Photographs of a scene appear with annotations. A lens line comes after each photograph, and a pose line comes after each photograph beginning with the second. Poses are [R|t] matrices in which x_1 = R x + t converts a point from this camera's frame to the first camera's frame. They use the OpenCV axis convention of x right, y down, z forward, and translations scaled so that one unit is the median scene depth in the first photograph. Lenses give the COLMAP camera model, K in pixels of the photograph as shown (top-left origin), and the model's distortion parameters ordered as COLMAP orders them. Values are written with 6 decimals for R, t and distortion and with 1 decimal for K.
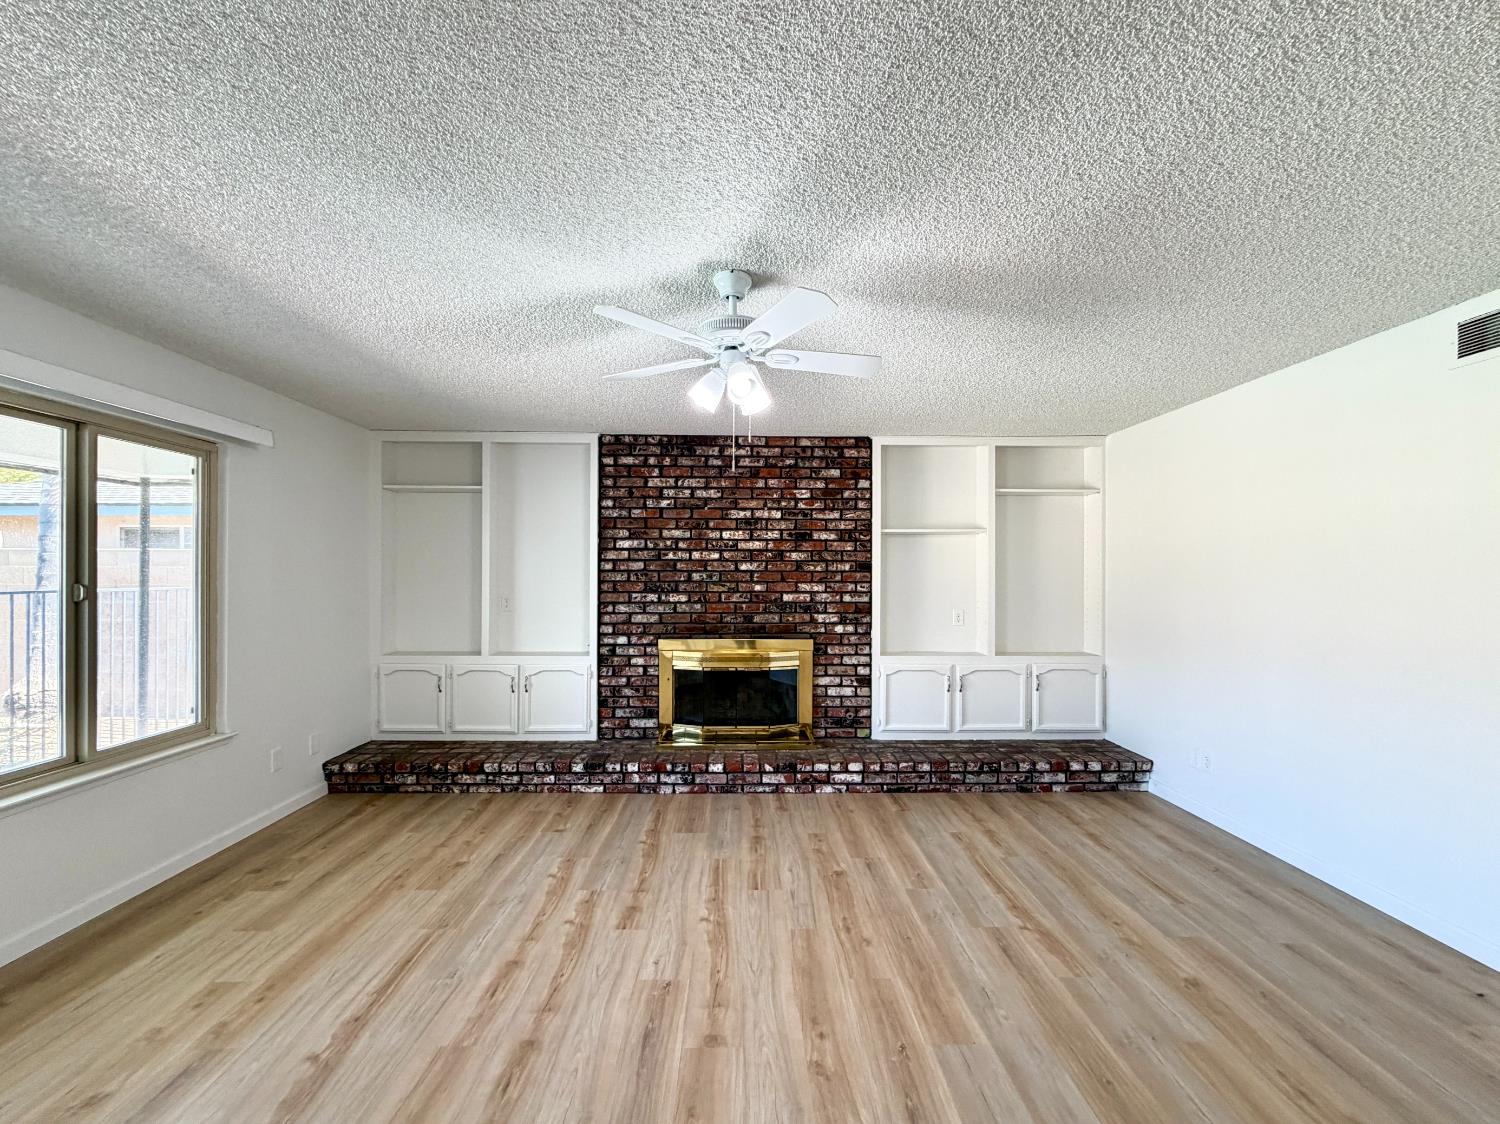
lens RADIAL K [[609.4, 0, 748.1], [0, 609.4, 576.1], [0, 0, 1]] dist [0.001858, -0.000089]
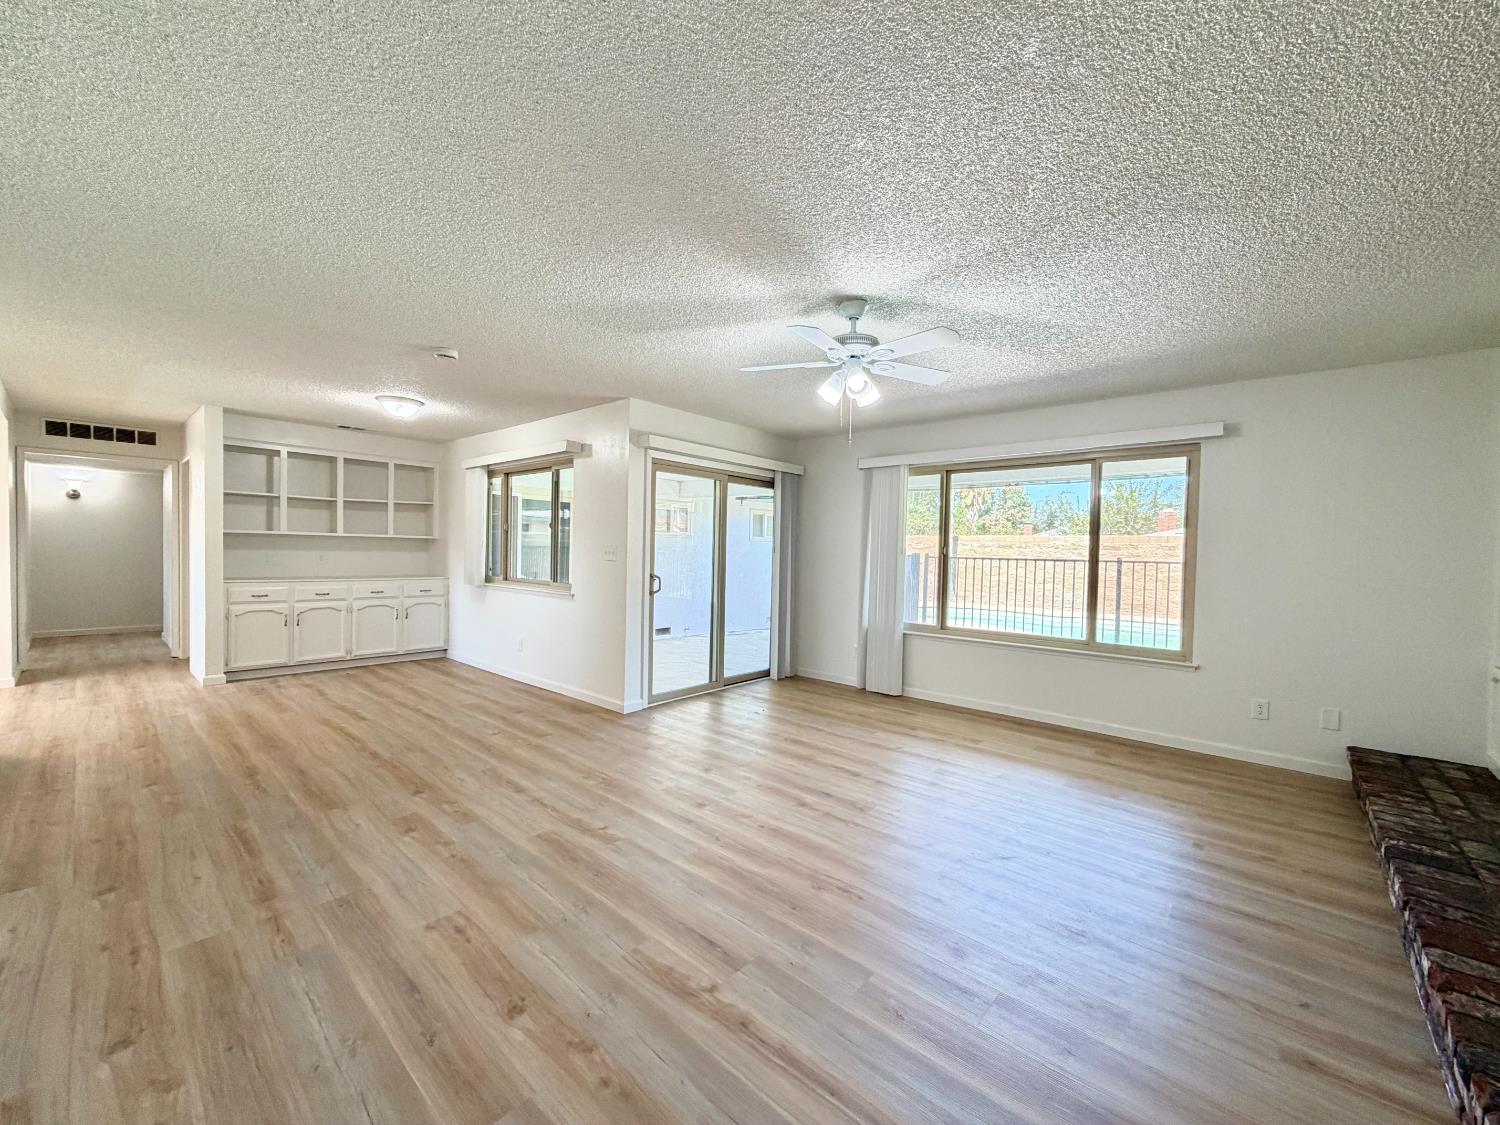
lens RADIAL K [[598.7, 0, 747.4], [0, 598.7, 563.7], [0, 0, 1]] dist [0.002471, 0.000131]
pose [[-0.678915, -0.002692, -0.734212, 0.520280], [-0.022698, 0.999592, 0.017323, 0.030288], [0.733866, 0.028426, -0.678700, 0.822683]]
